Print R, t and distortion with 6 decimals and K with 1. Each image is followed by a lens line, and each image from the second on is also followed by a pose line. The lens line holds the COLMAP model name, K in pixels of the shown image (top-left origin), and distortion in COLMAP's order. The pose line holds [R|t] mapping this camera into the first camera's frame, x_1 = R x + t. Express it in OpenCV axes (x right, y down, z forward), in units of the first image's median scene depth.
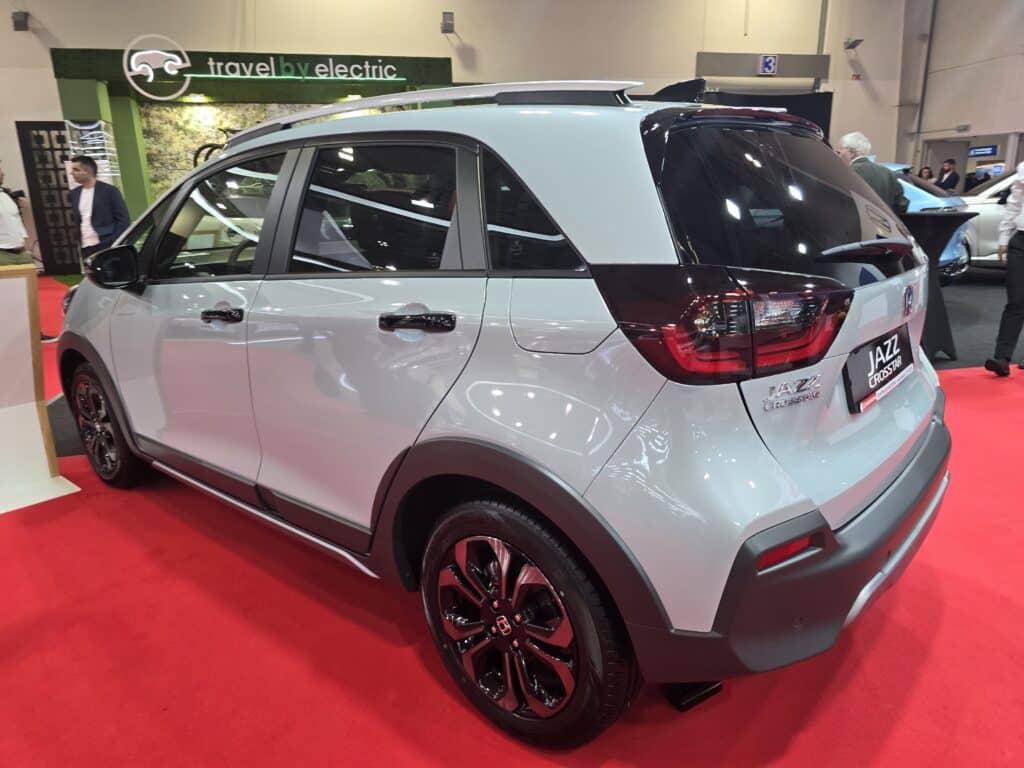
lens RADIAL K [[686.8, 0, 515.3], [0, 686.8, 378.6], [0, 0, 1]] dist [0.015663, -0.005842]
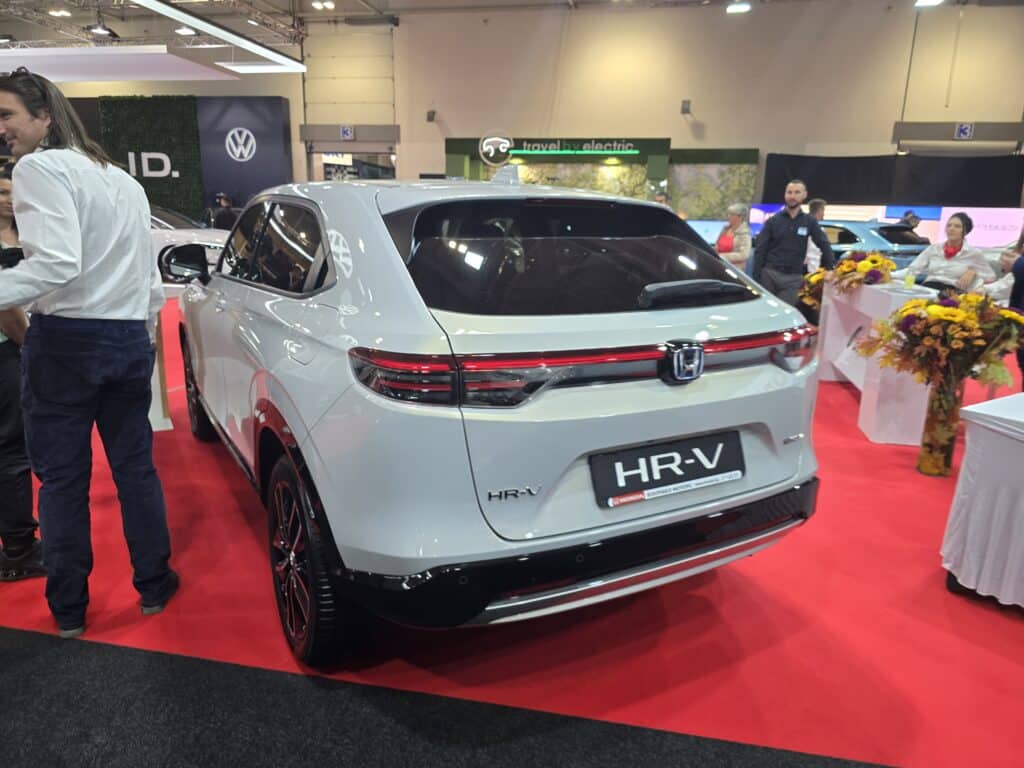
lens RADIAL K [[686.8, 0, 507.0], [0, 686.8, 382.0], [0, 0, 1]] dist [0.015663, -0.005842]
pose [[0.904535, 0.140748, -0.402500, 0.279309], [-0.153747, 0.988110, 0.000011, 0.127243], [0.397716, 0.061873, 0.915420, -0.524404]]
